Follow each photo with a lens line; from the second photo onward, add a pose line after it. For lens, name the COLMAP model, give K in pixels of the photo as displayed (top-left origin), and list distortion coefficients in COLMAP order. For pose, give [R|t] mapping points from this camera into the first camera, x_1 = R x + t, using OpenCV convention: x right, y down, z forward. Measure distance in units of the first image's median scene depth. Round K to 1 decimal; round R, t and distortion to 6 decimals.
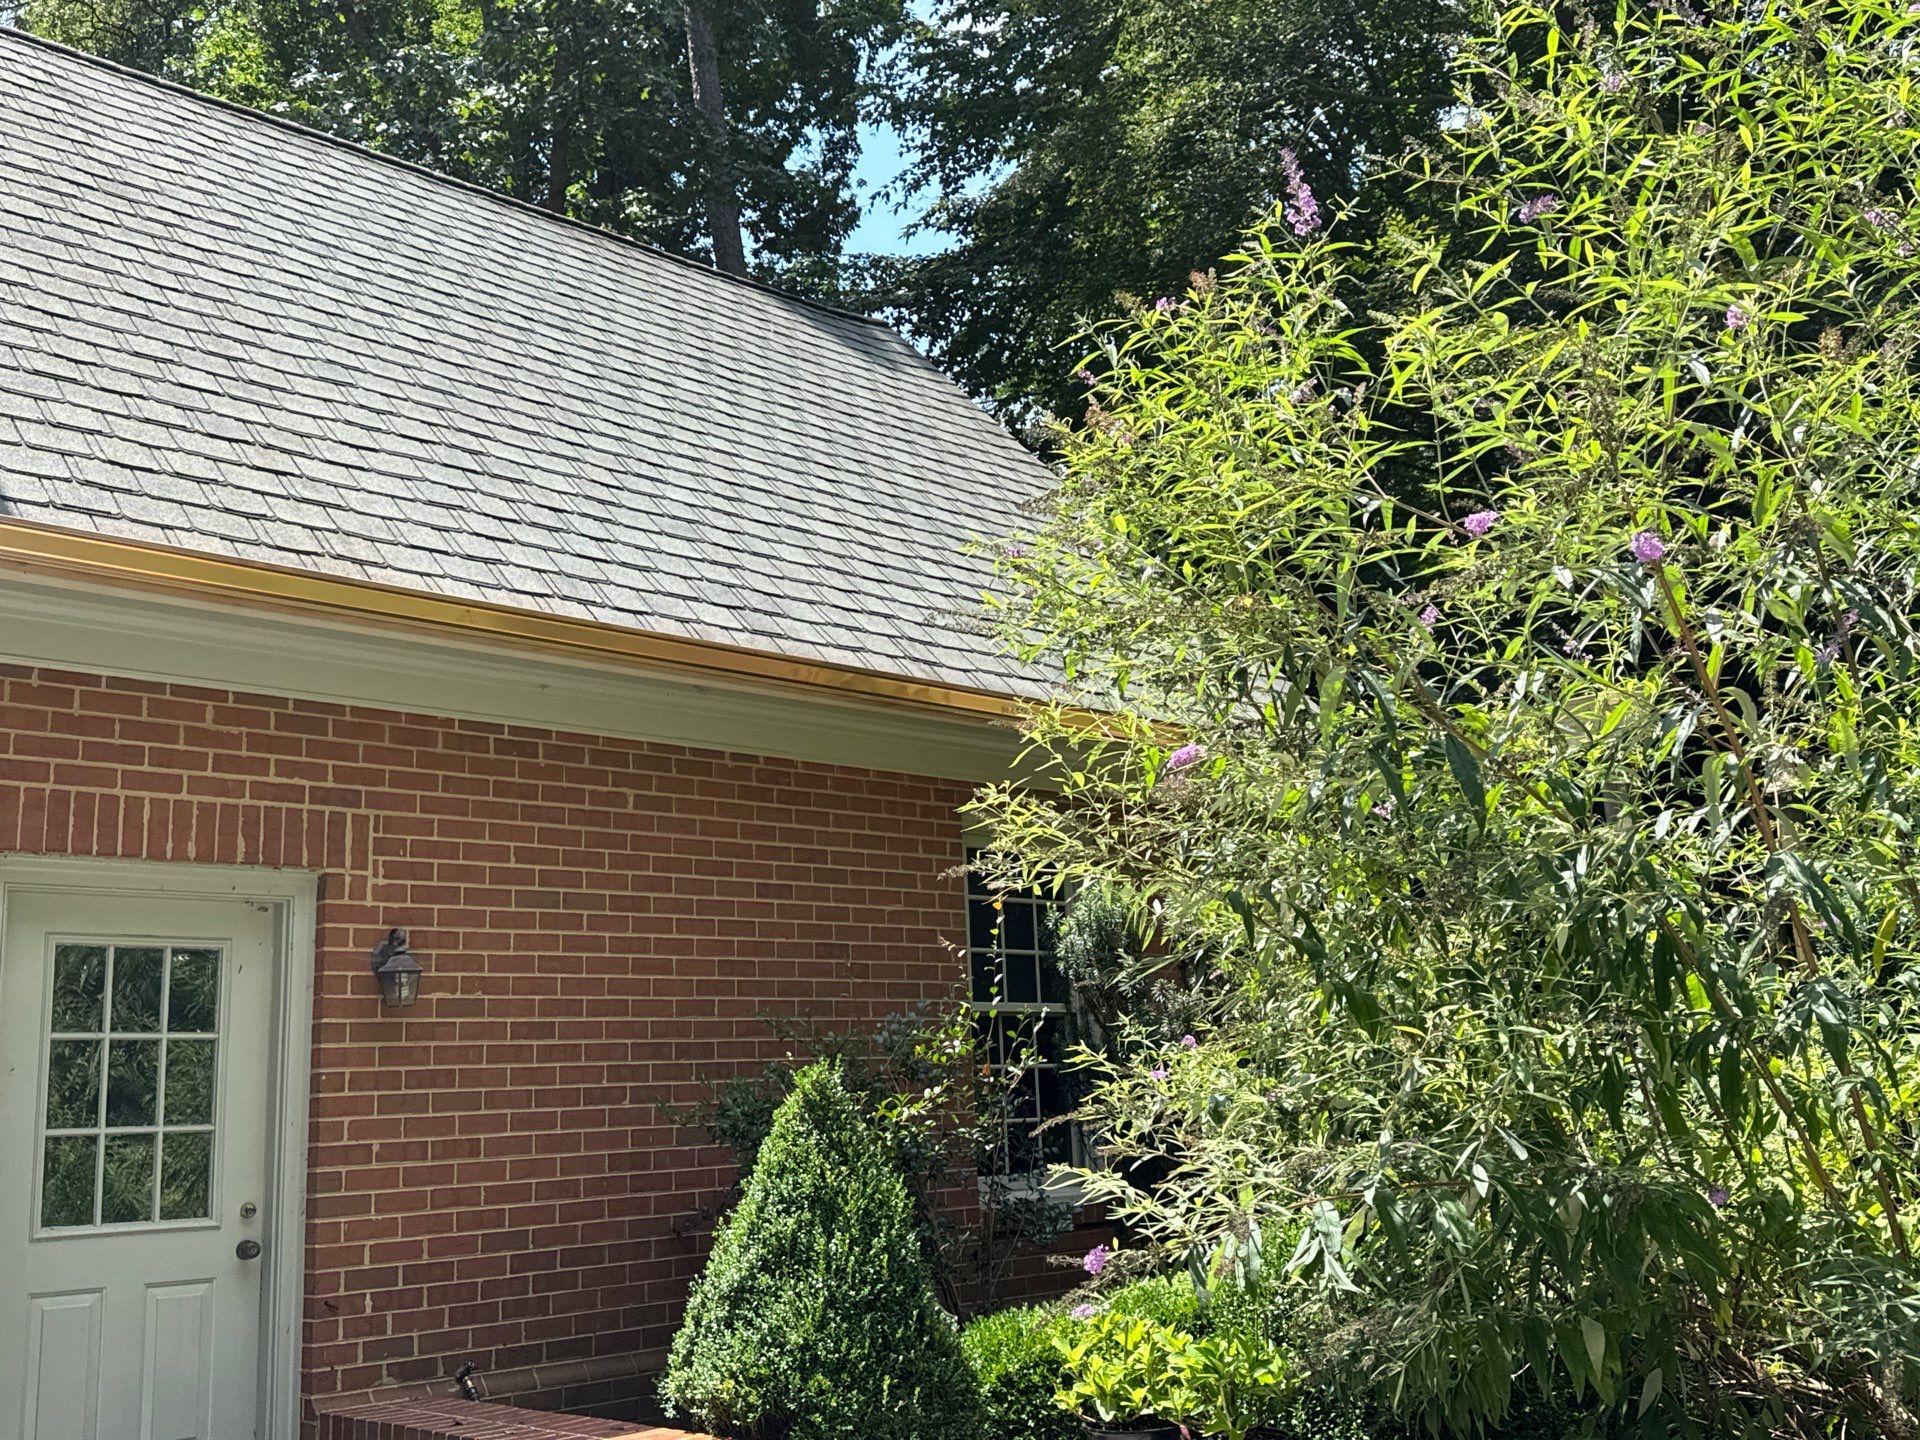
lens RADIAL K [[1888.8, 0, 961.7], [0, 1888.8, 715.8], [0, 0, 1]] dist [0.000561, 0.000000]
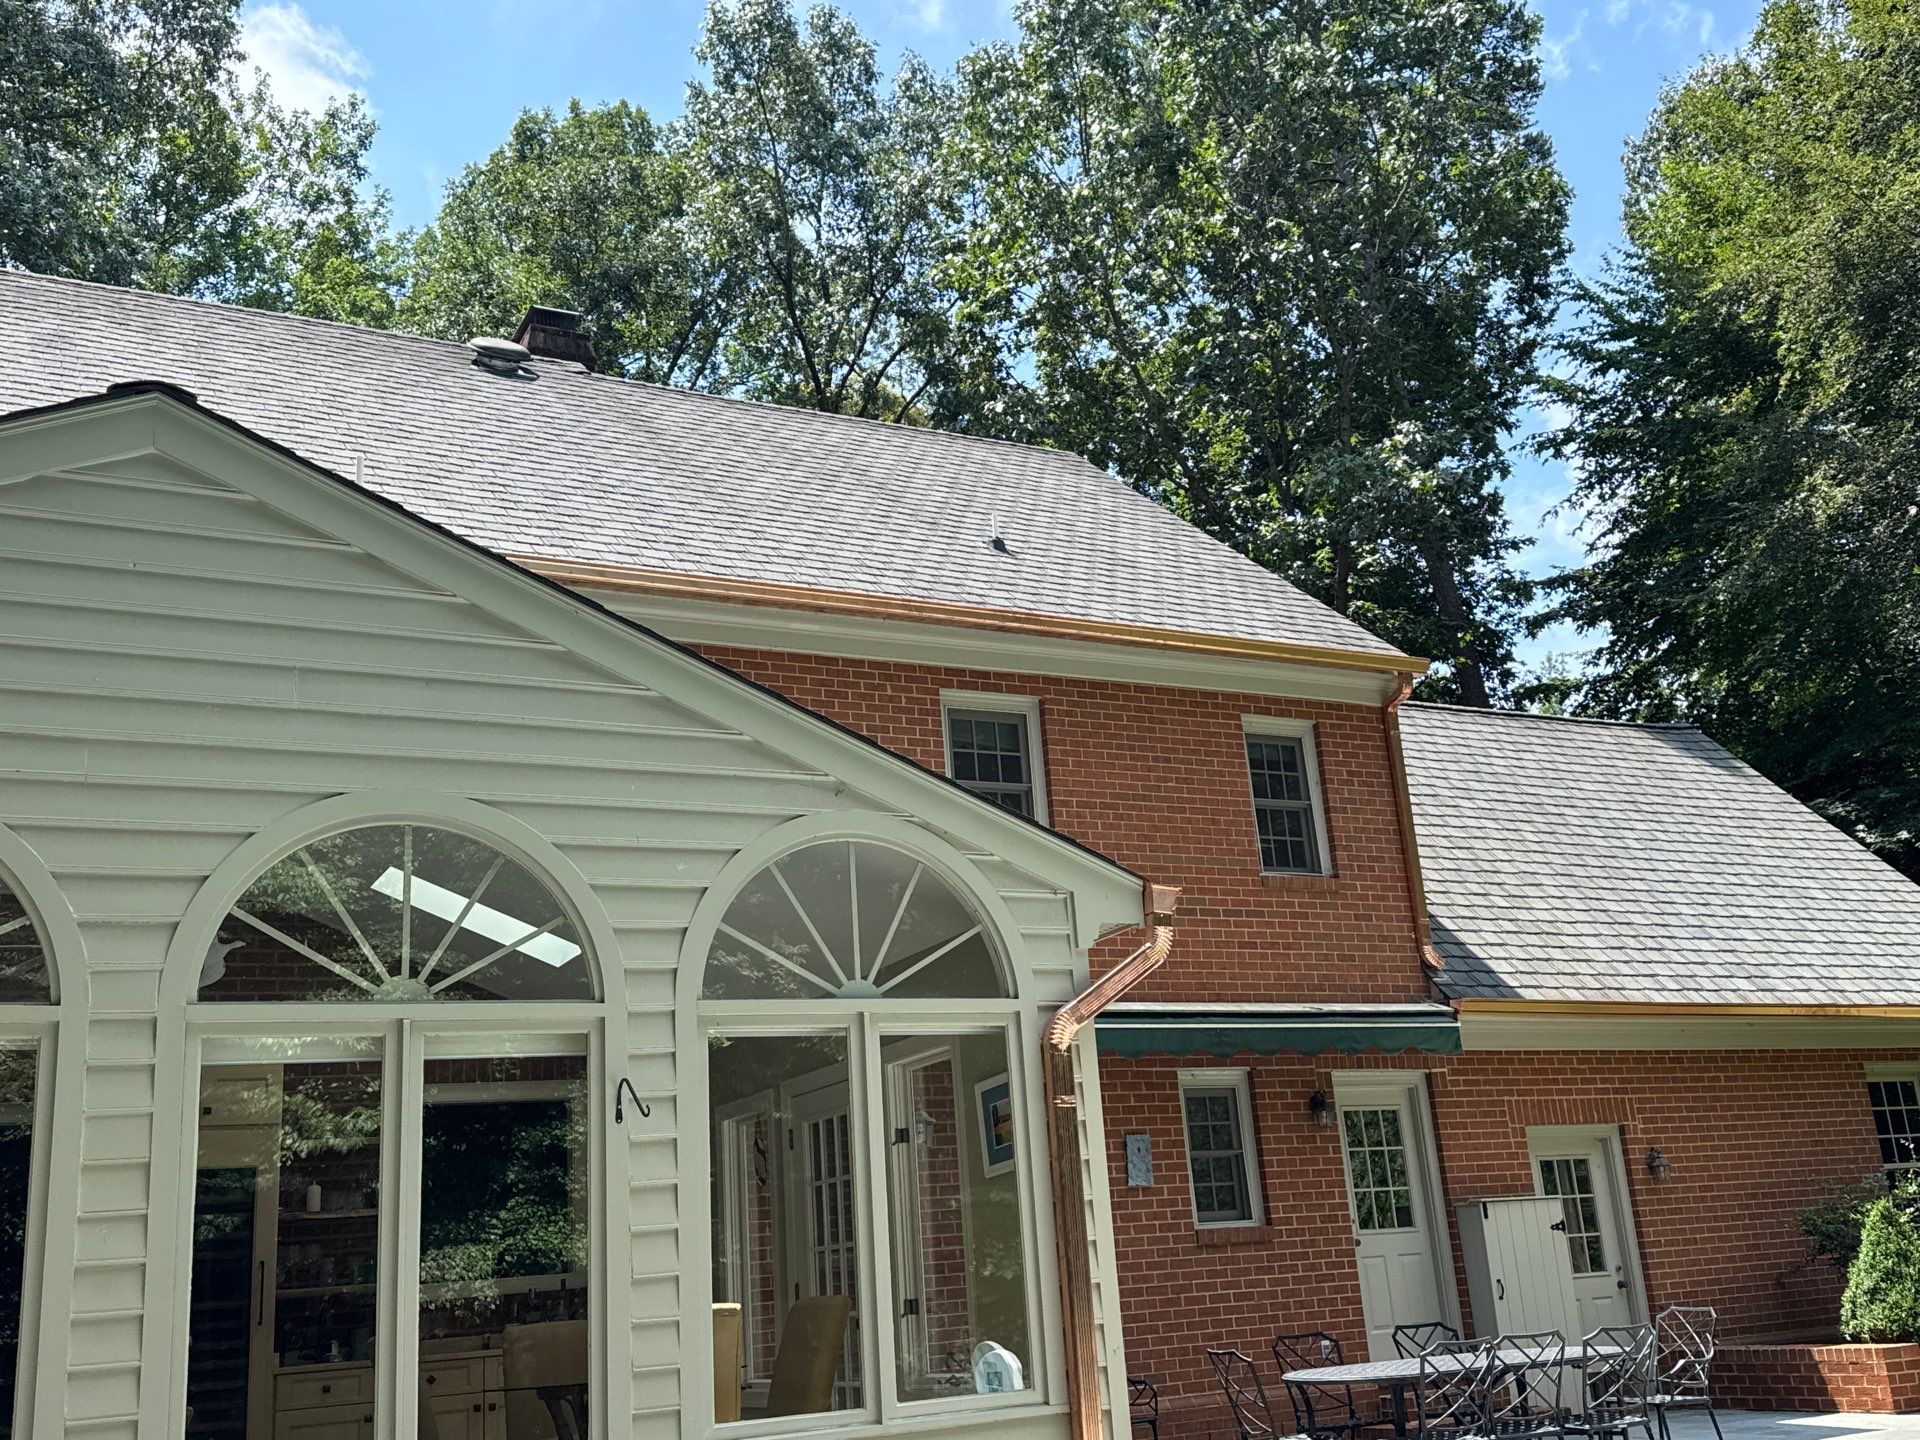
lens RADIAL K [[1888.8, 0, 967.1], [0, 1888.8, 709.5], [0, 0, 1]] dist [0.000561, 0.000000]
pose [[0.958829, -0.101702, -0.265150, -0.456472], [0.081324, 0.992904, -0.086761, -0.302349], [0.272092, 0.061625, 0.960296, -1.571954]]
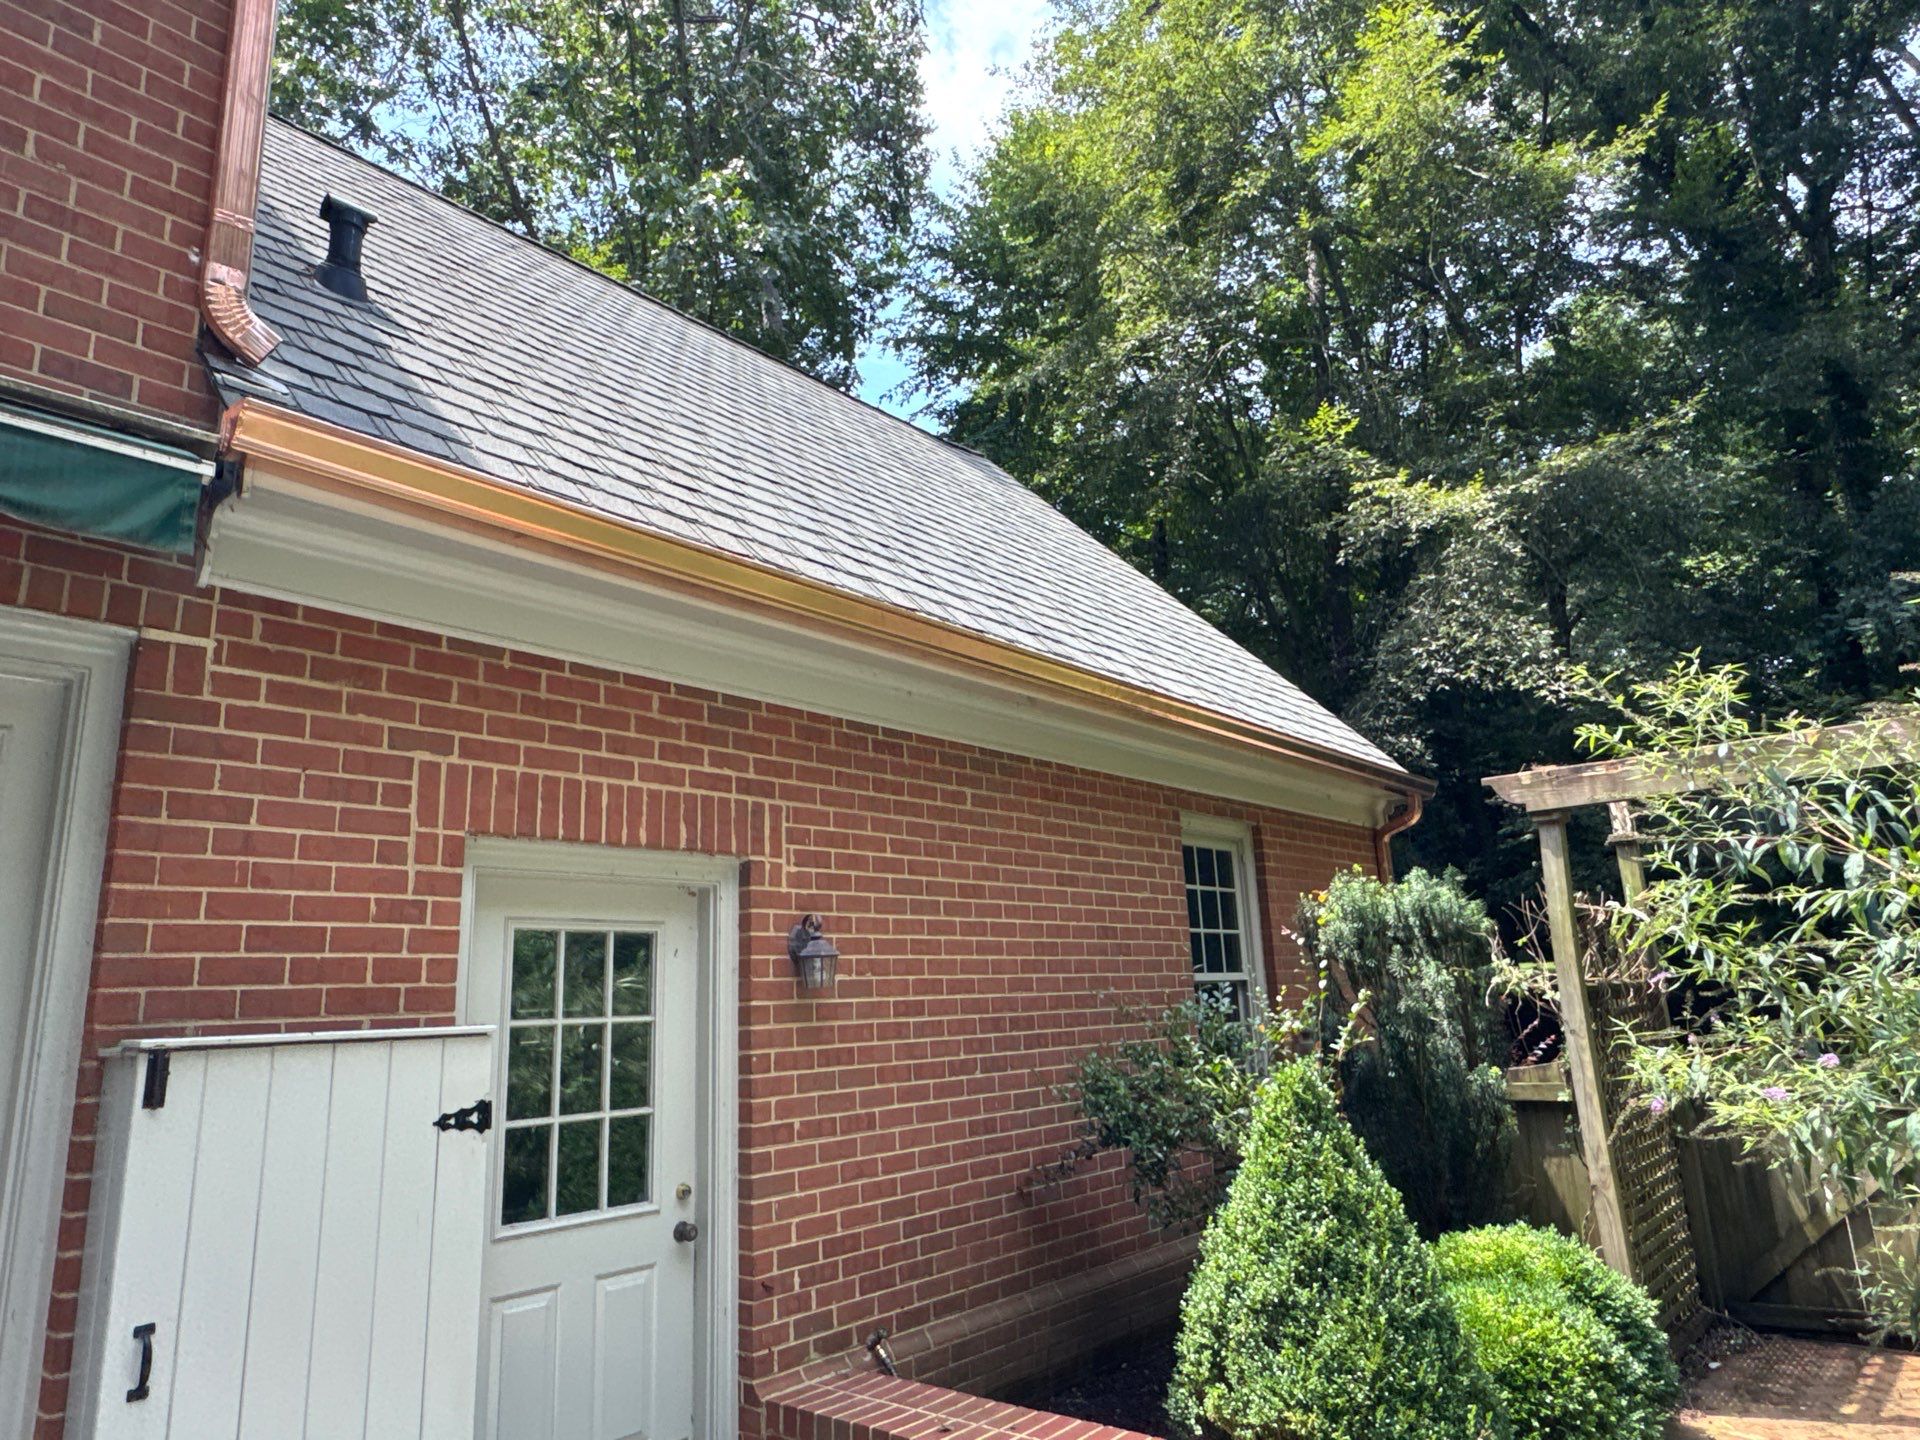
lens RADIAL K [[1191.7, 0, 951.5], [0, 1191.7, 729.5], [0, 0, 1]] dist [-0.024279, 0.001469]
pose [[0.996258, 0.027036, 0.082096, -0.289261], [-0.025190, 0.999408, -0.023432, 0.023847], [-0.082681, 0.021276, 0.996349, 0.342018]]
